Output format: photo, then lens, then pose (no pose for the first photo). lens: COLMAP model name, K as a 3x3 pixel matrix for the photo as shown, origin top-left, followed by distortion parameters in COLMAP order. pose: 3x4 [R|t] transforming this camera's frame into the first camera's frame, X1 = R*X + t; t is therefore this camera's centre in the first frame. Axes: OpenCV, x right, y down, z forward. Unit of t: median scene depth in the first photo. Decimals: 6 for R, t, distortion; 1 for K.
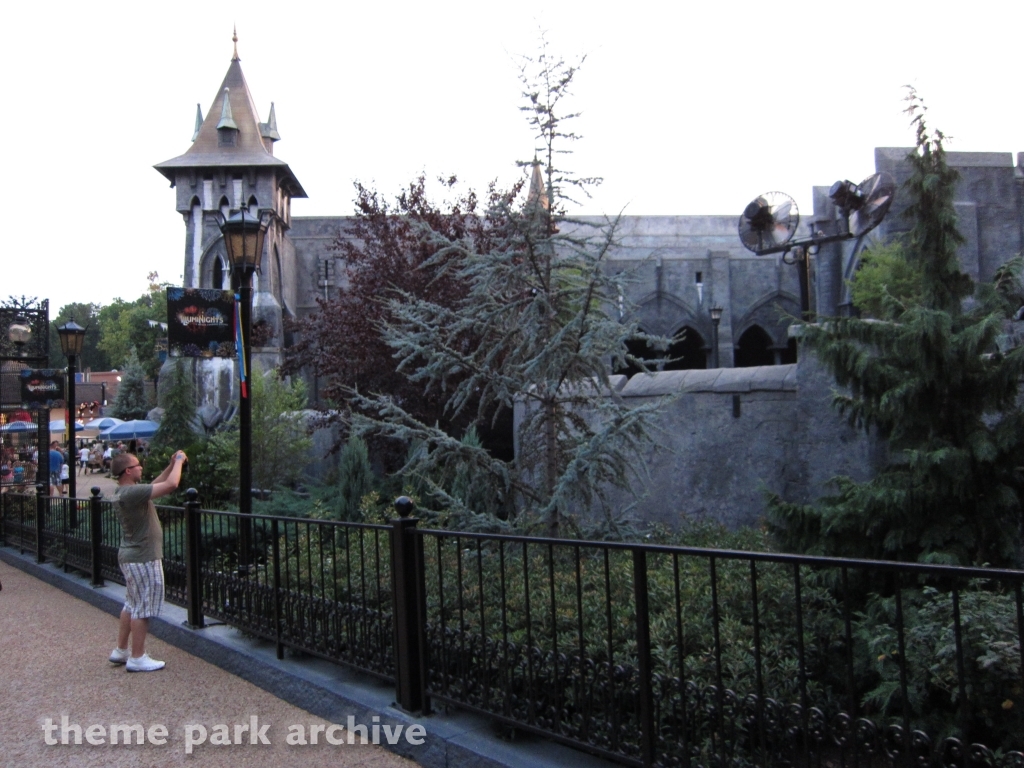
lens RADIAL K [[866.5, 0, 511.9], [0, 866.5, 386.1], [0, 0, 1]] dist [-0.066178, 0.010104]
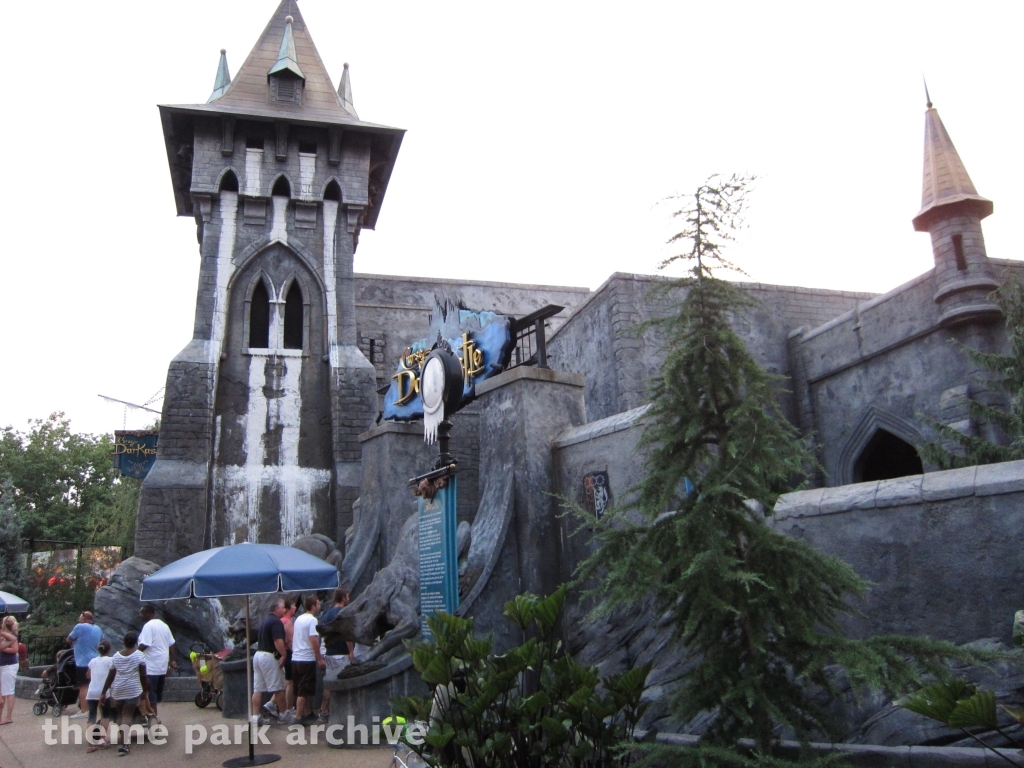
lens RADIAL K [[866.5, 0, 513.4], [0, 866.5, 381.2], [0, 0, 1]] dist [-0.066178, 0.010104]
pose [[0.977640, 0.035897, 0.207200, -0.298709], [0.014277, 0.971718, -0.235713, 0.043763], [-0.209801, 0.233401, 0.949478, 0.464188]]
